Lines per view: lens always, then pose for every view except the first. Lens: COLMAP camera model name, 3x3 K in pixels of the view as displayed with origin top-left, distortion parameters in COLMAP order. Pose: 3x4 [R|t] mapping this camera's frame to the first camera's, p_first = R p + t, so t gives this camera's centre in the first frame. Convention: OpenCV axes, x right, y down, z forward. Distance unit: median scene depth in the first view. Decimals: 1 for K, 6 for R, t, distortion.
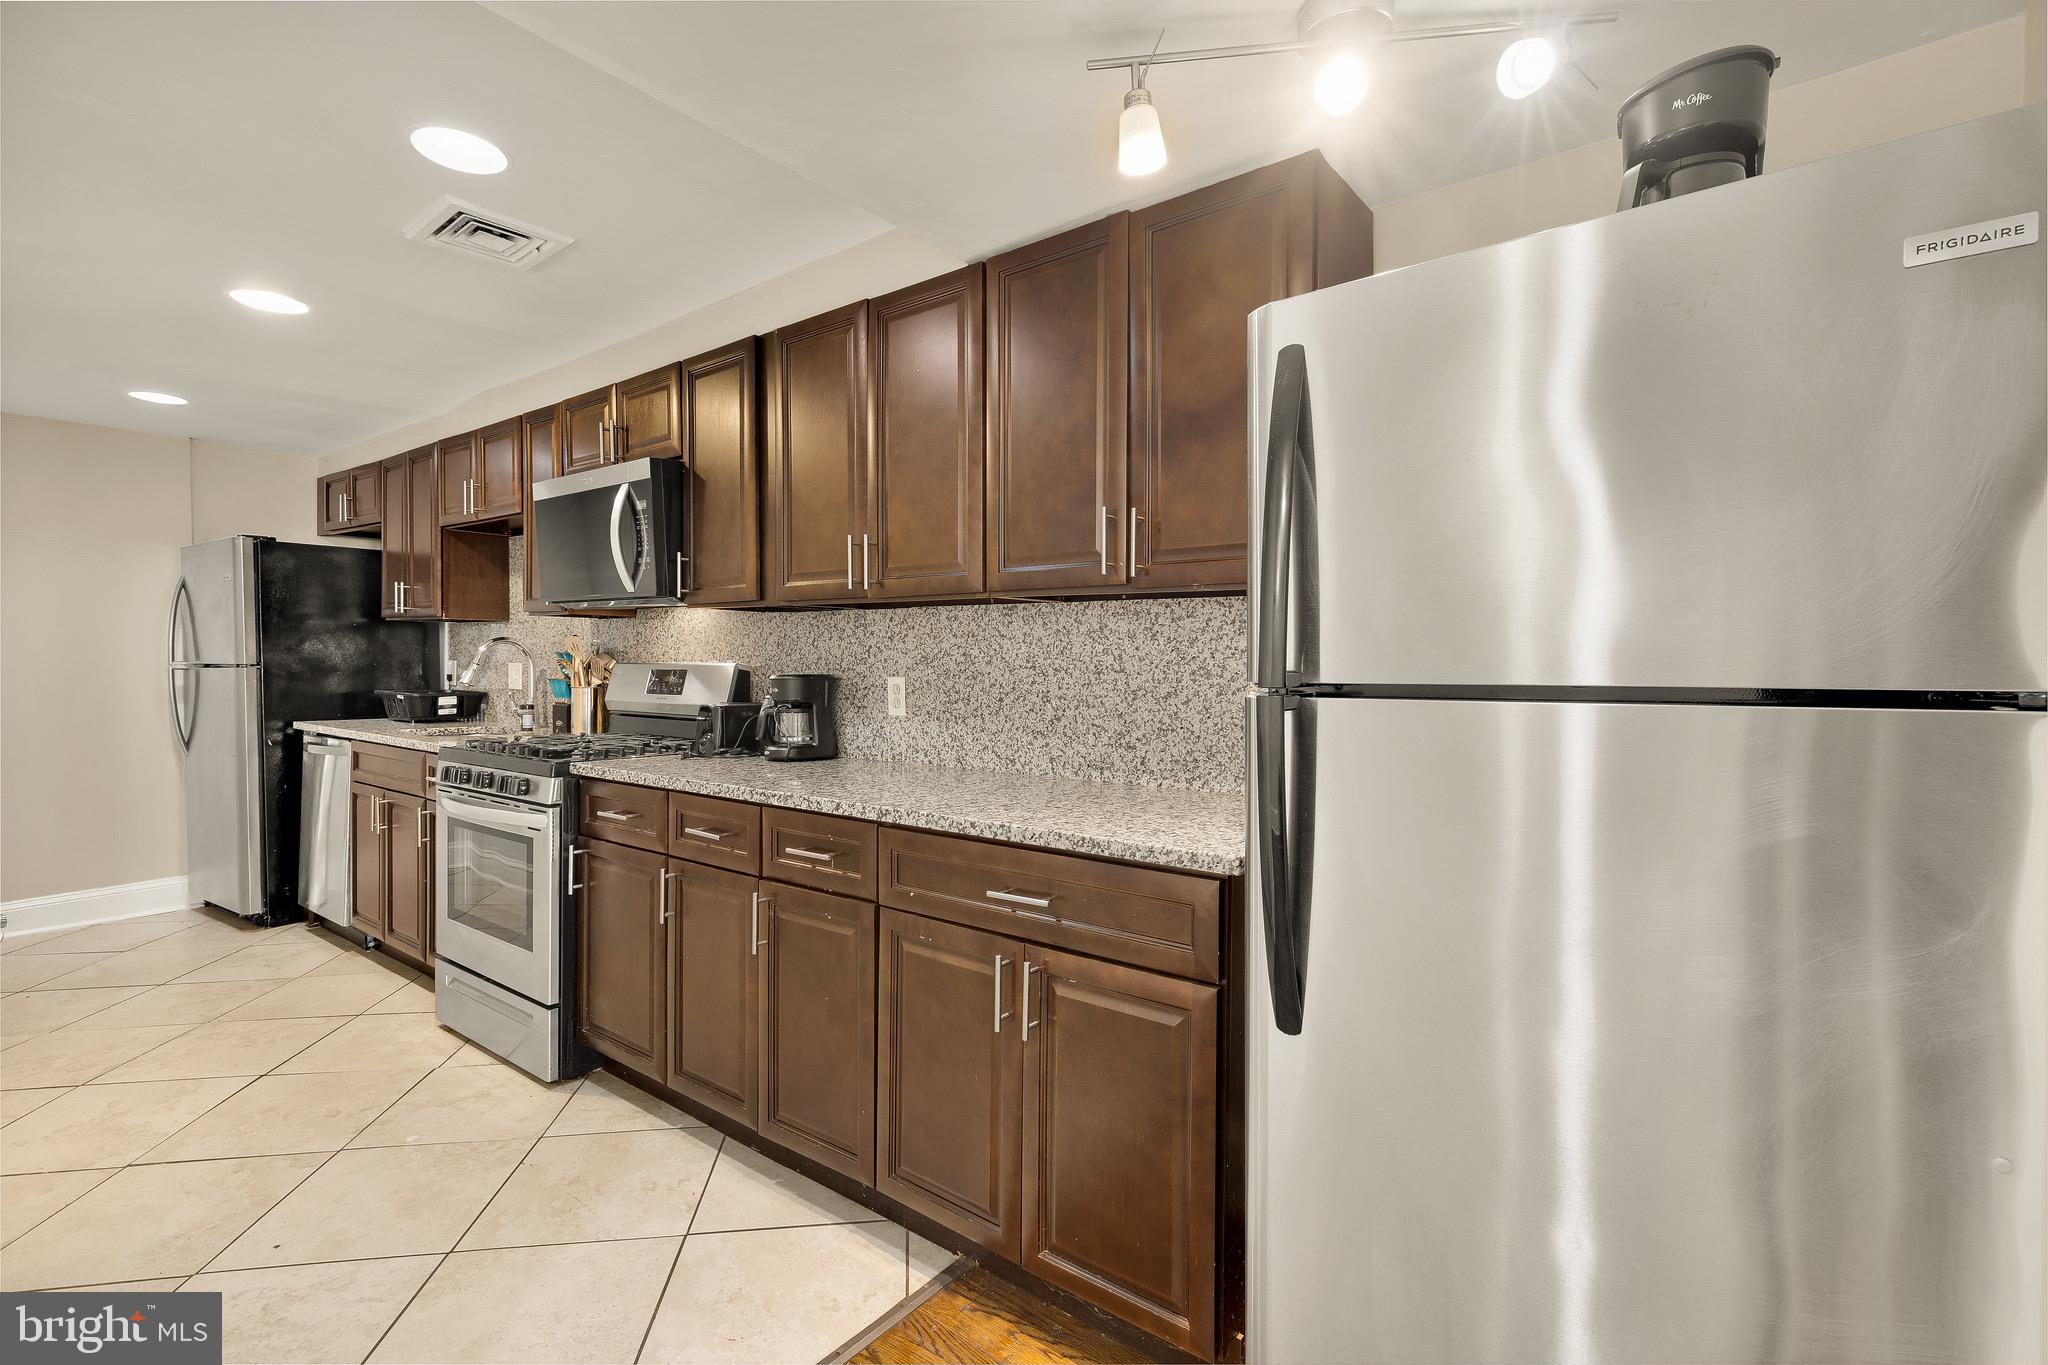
lens RADIAL K [[930.1, 0, 1025.8], [0, 930.1, 673.5], [0, 0, 1]] dist [0.002020, 0.000731]
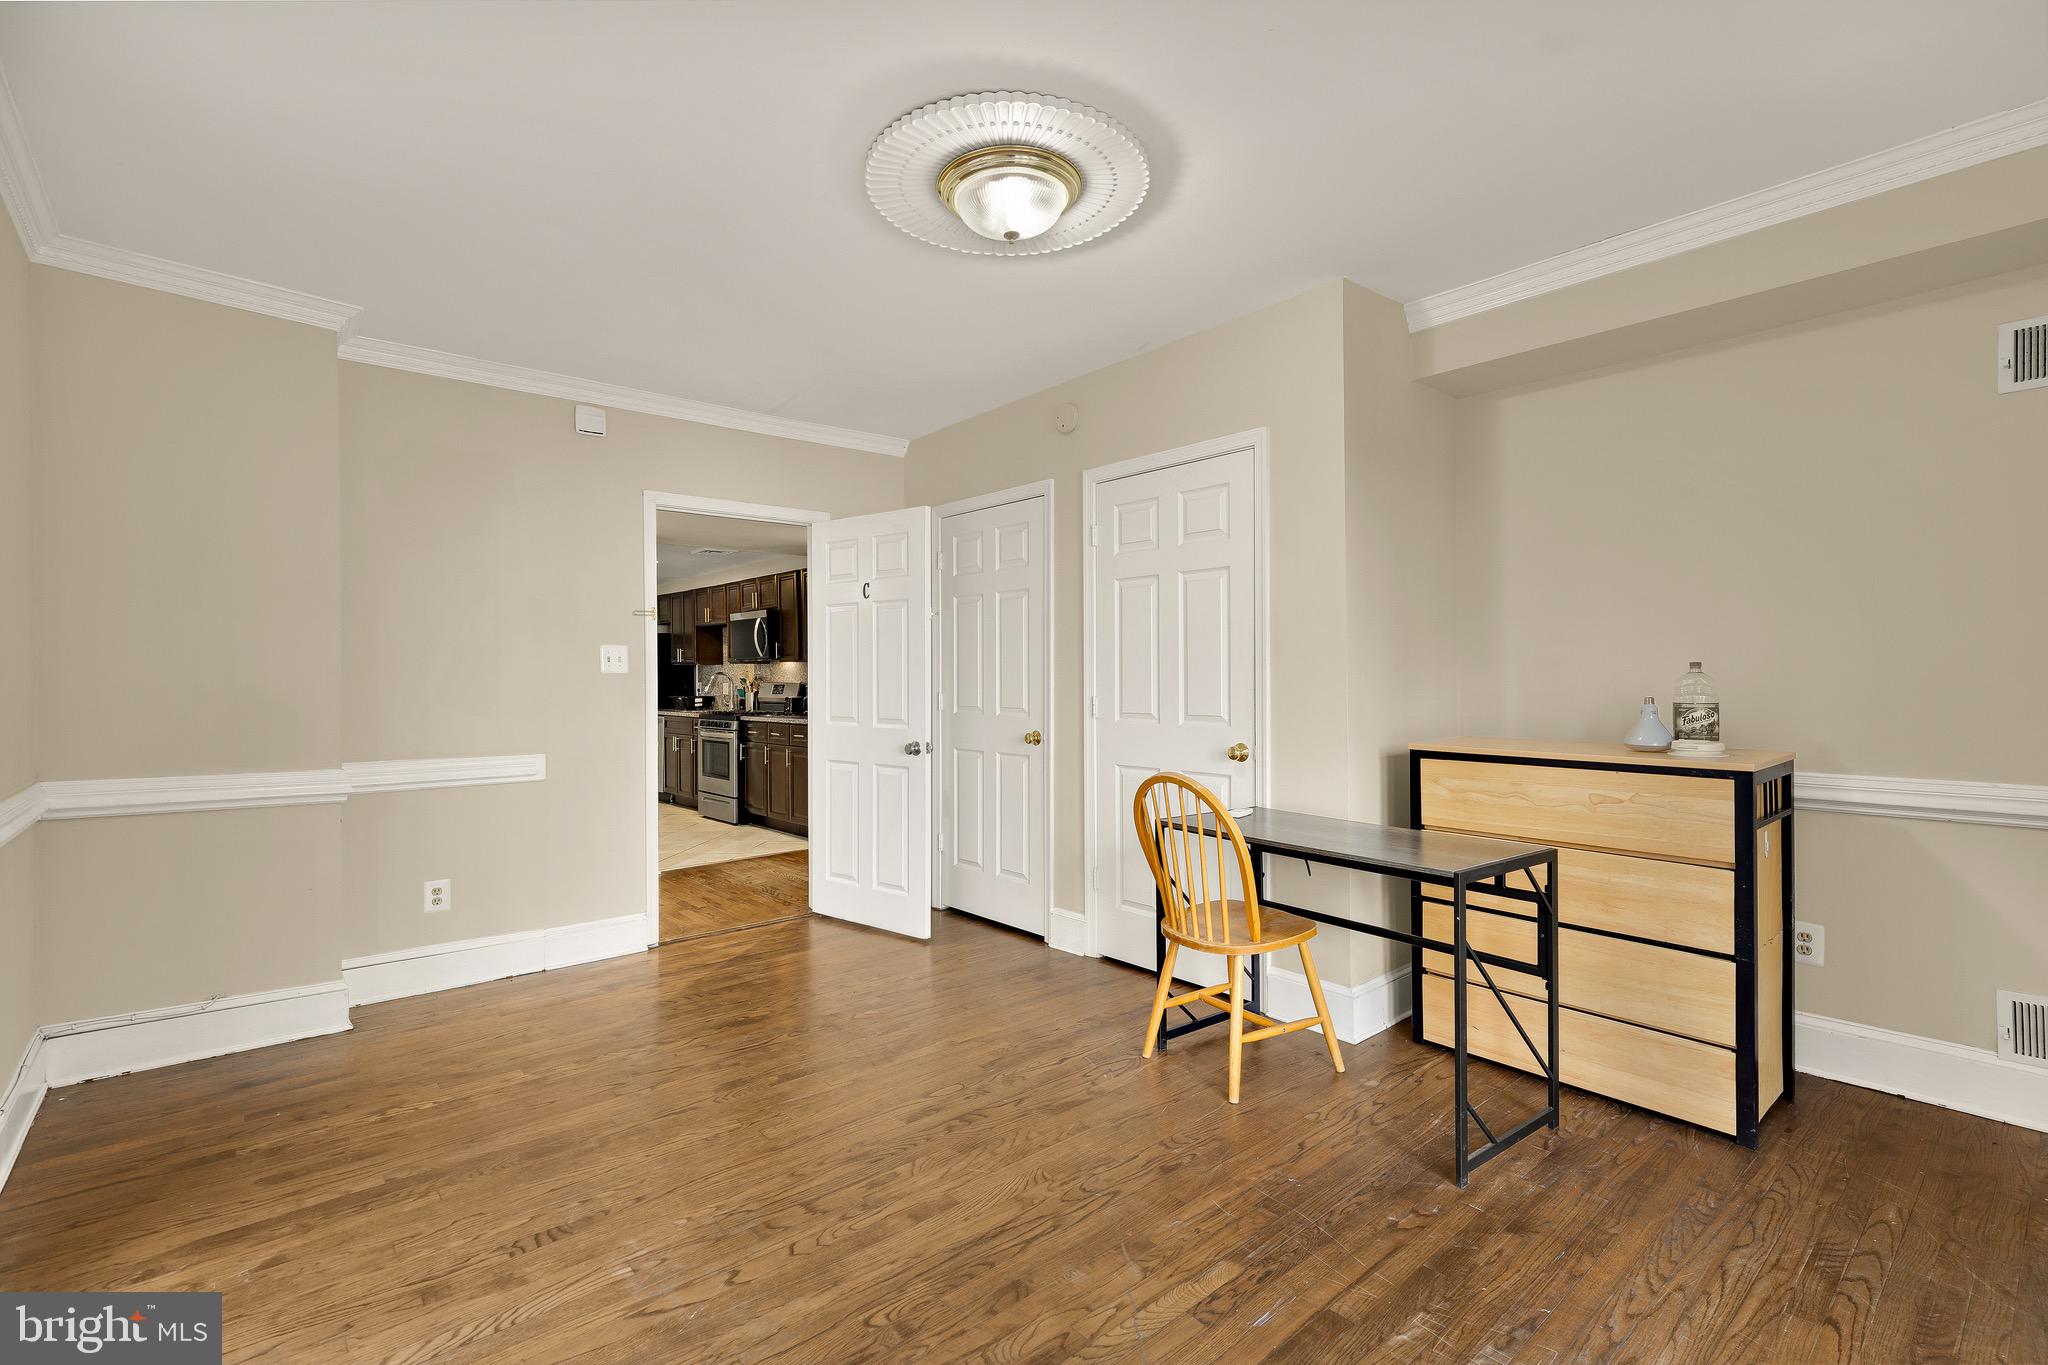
lens RADIAL K [[930.1, 0, 1021.6], [0, 930.1, 684.4], [0, 0, 1]] dist [0.002020, 0.000731]
pose [[0.979166, -0.011870, -0.202715, 0.796430], [0.009858, 0.999892, -0.010932, 0.030510], [0.202823, 0.008706, 0.979177, -1.386089]]
